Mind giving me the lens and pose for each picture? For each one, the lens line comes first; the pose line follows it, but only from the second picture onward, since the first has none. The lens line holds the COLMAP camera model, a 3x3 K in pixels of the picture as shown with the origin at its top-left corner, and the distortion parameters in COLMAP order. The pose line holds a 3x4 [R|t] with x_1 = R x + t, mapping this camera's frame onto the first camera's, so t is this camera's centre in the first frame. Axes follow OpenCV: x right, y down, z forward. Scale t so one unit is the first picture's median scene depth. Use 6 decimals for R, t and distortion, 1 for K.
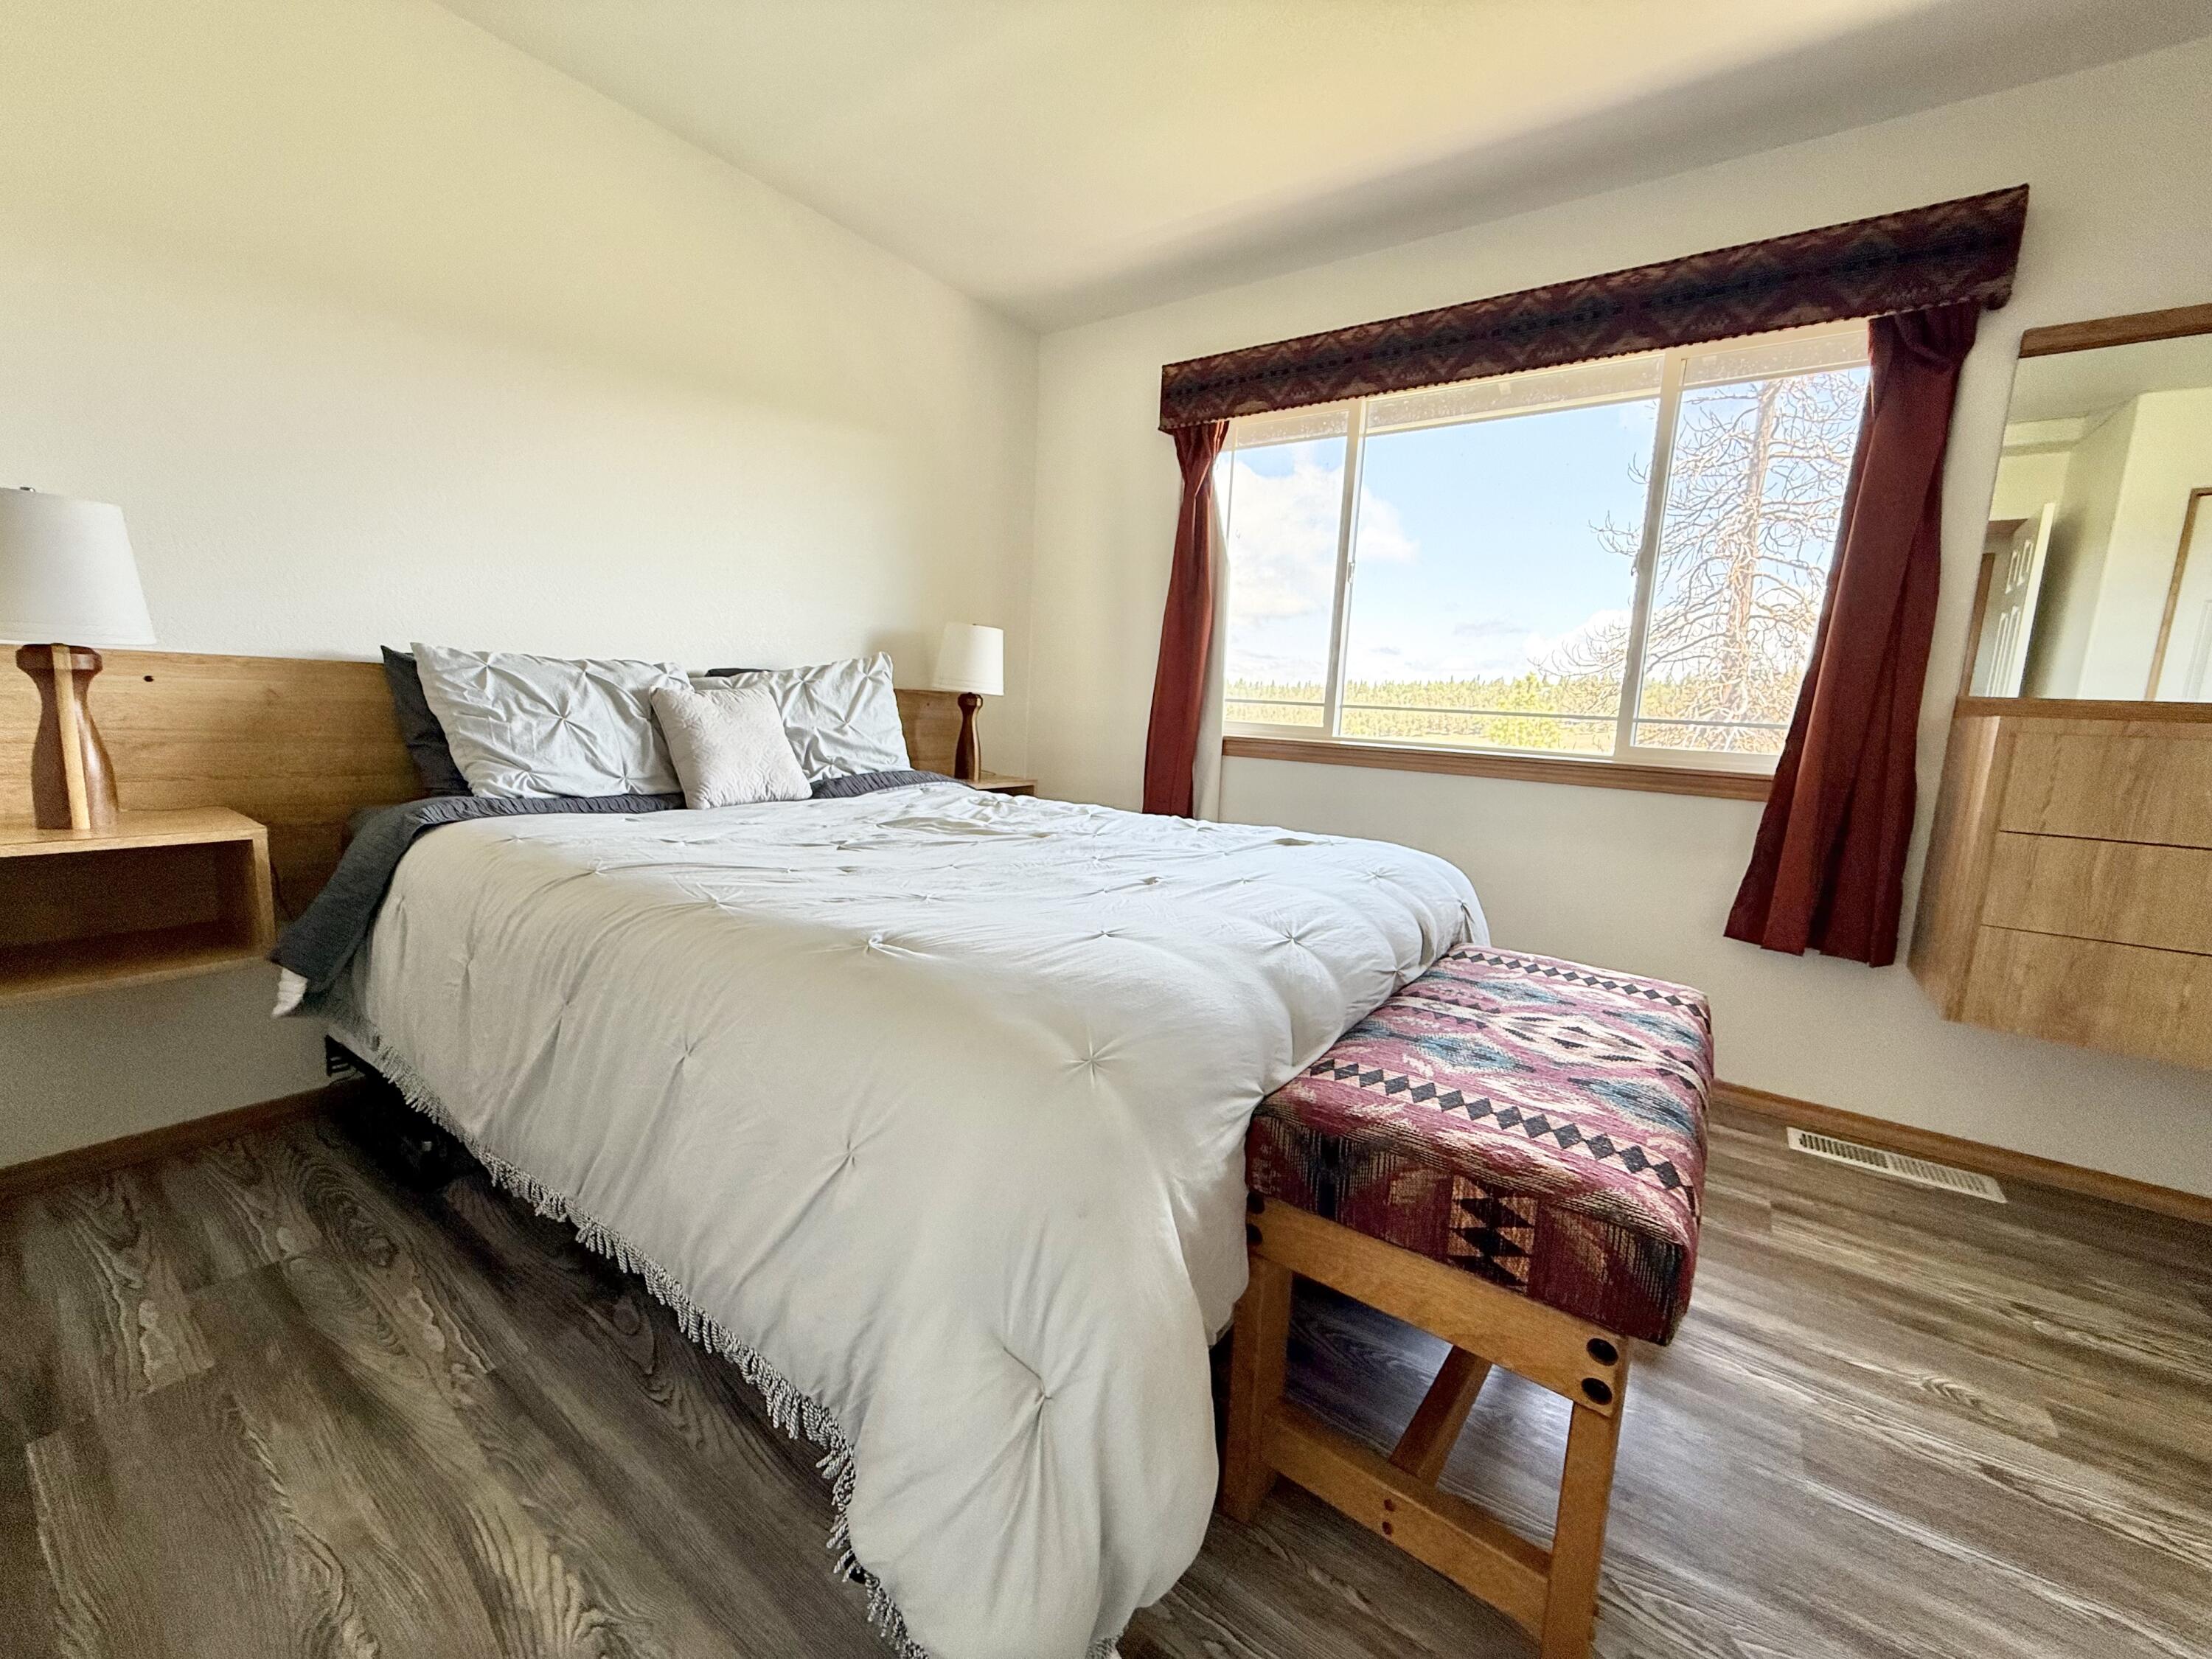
lens RADIAL K [[876.9, 0, 1102.1], [0, 876.9, 826.1], [0, 0, 1]] dist [-0.004094, 0.001672]
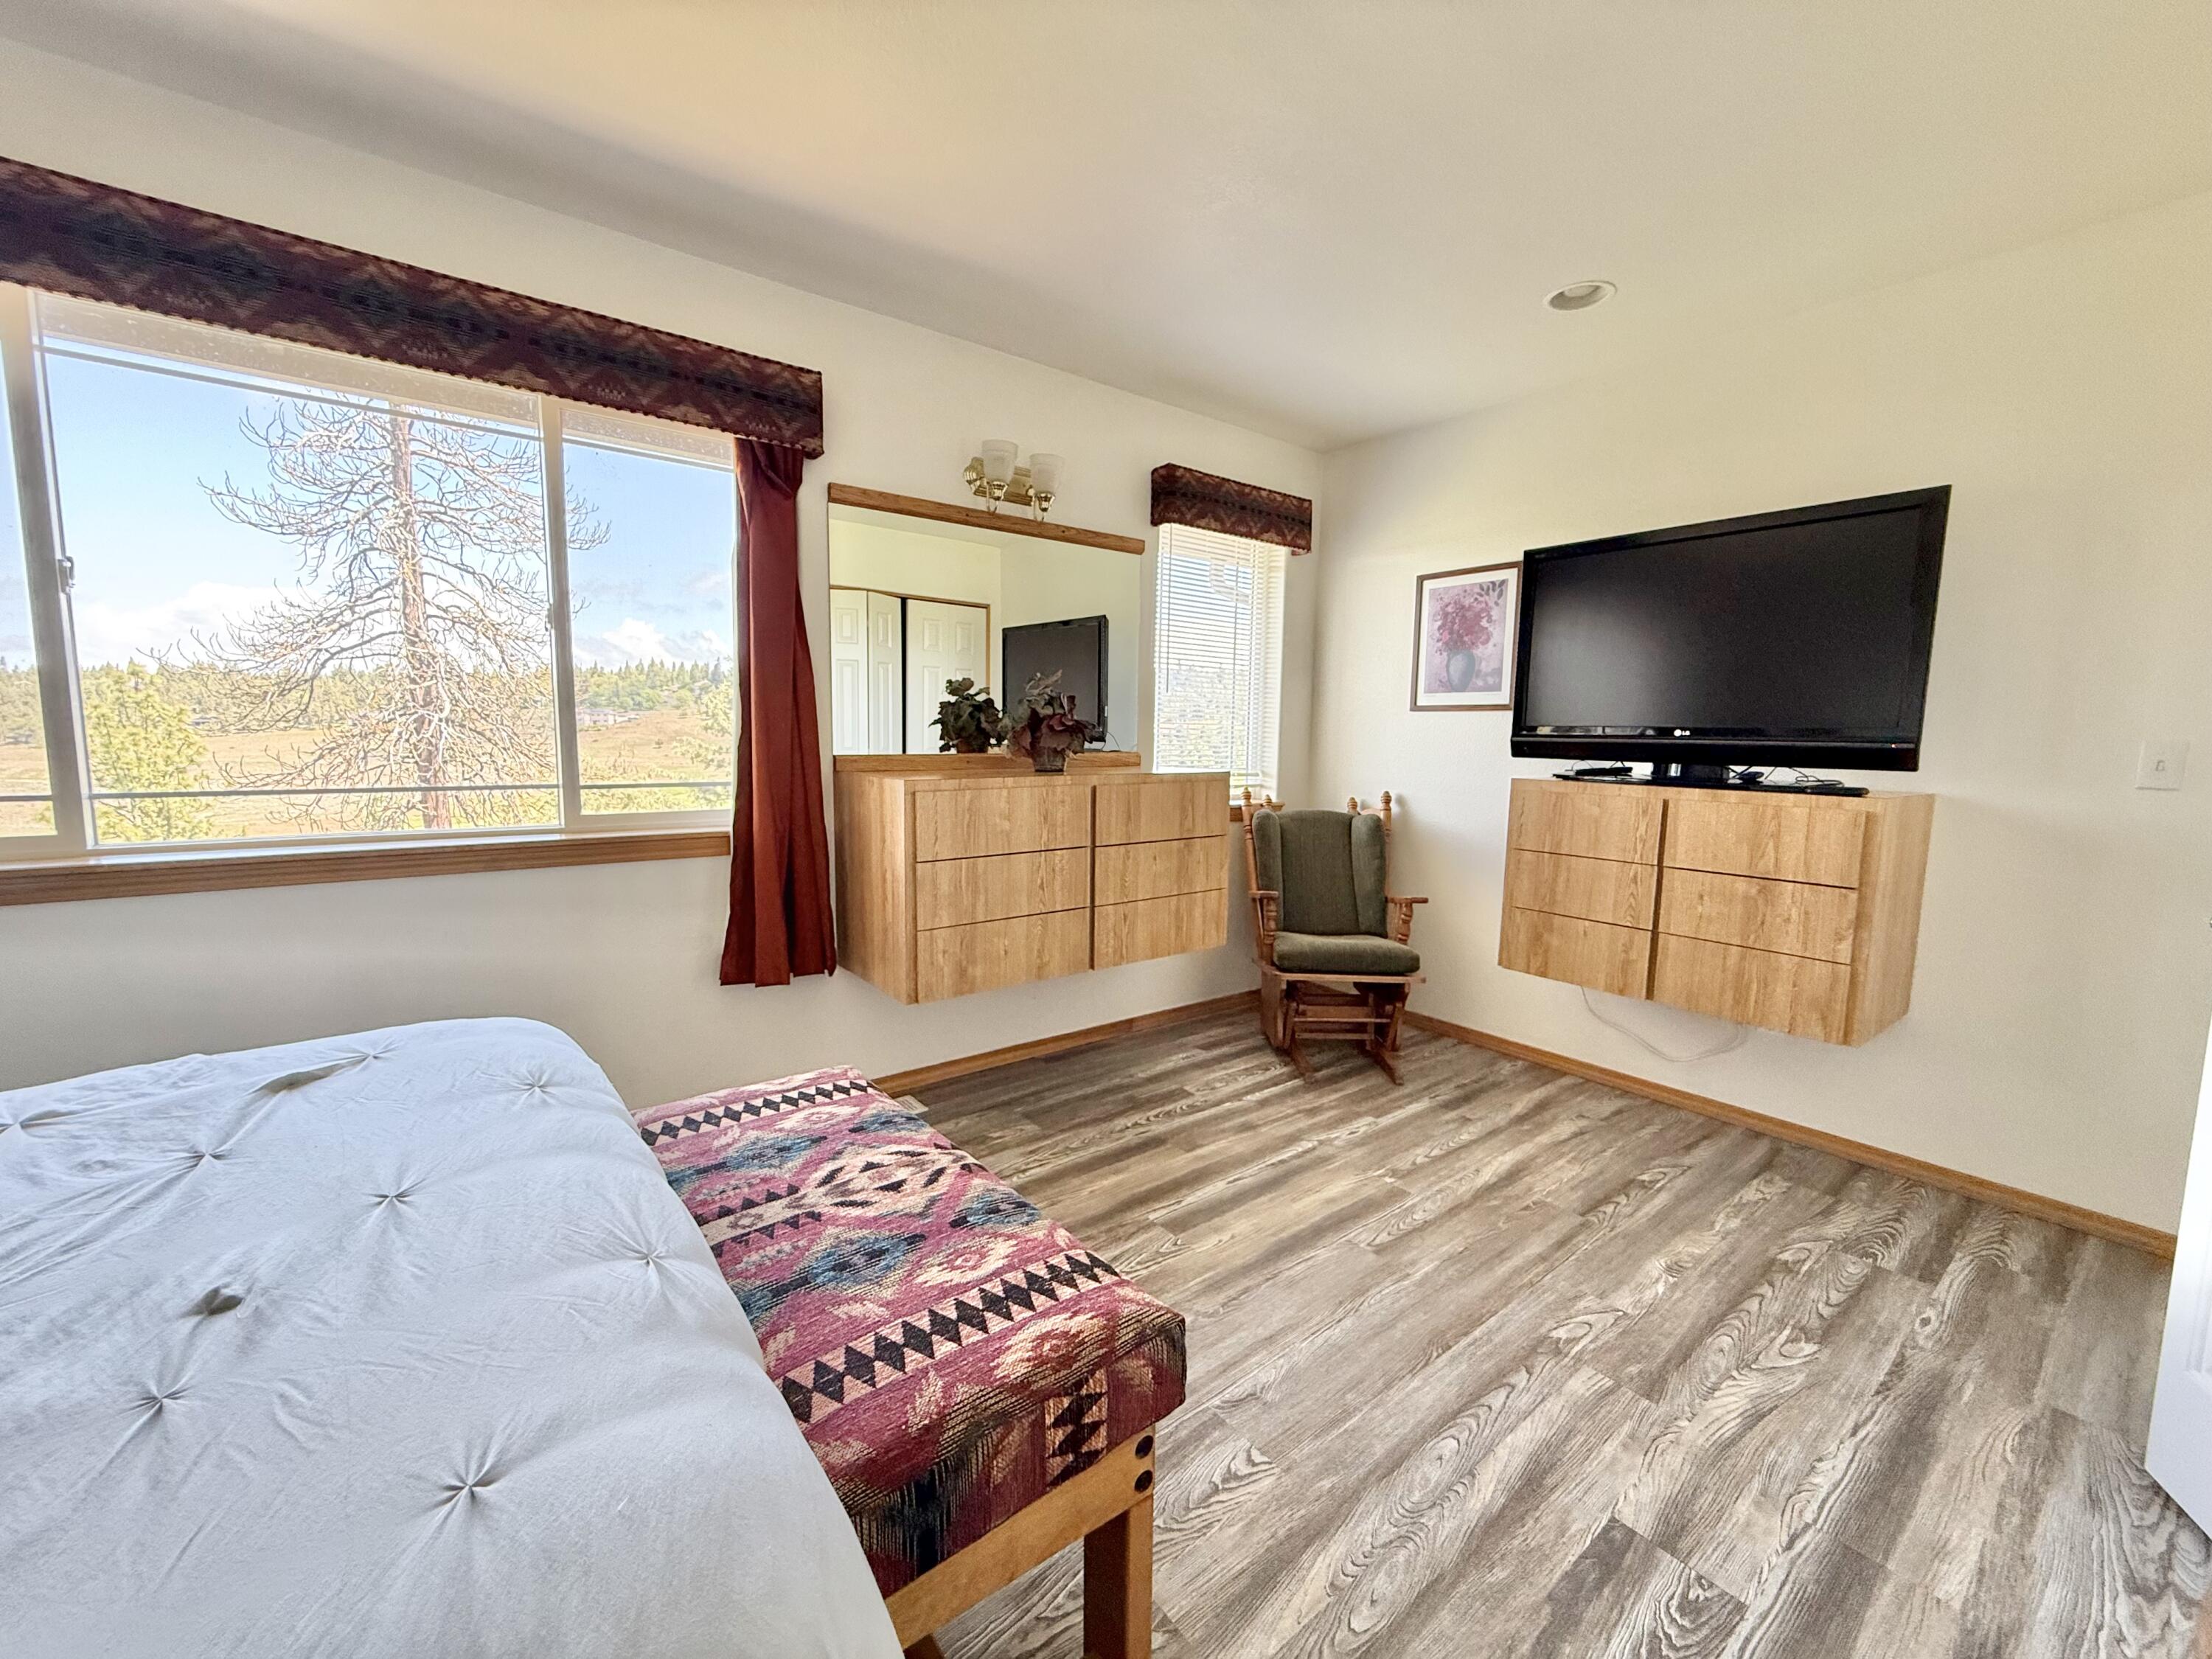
lens RADIAL K [[876.9, 0, 1103.2], [0, 876.9, 828.7], [0, 0, 1]] dist [-0.004094, 0.001672]
pose [[0.281633, -0.147567, 0.948107, -0.254424], [0.140484, 0.983797, 0.111391, -0.204814], [-0.949182, 0.101822, 0.297801, 0.388285]]
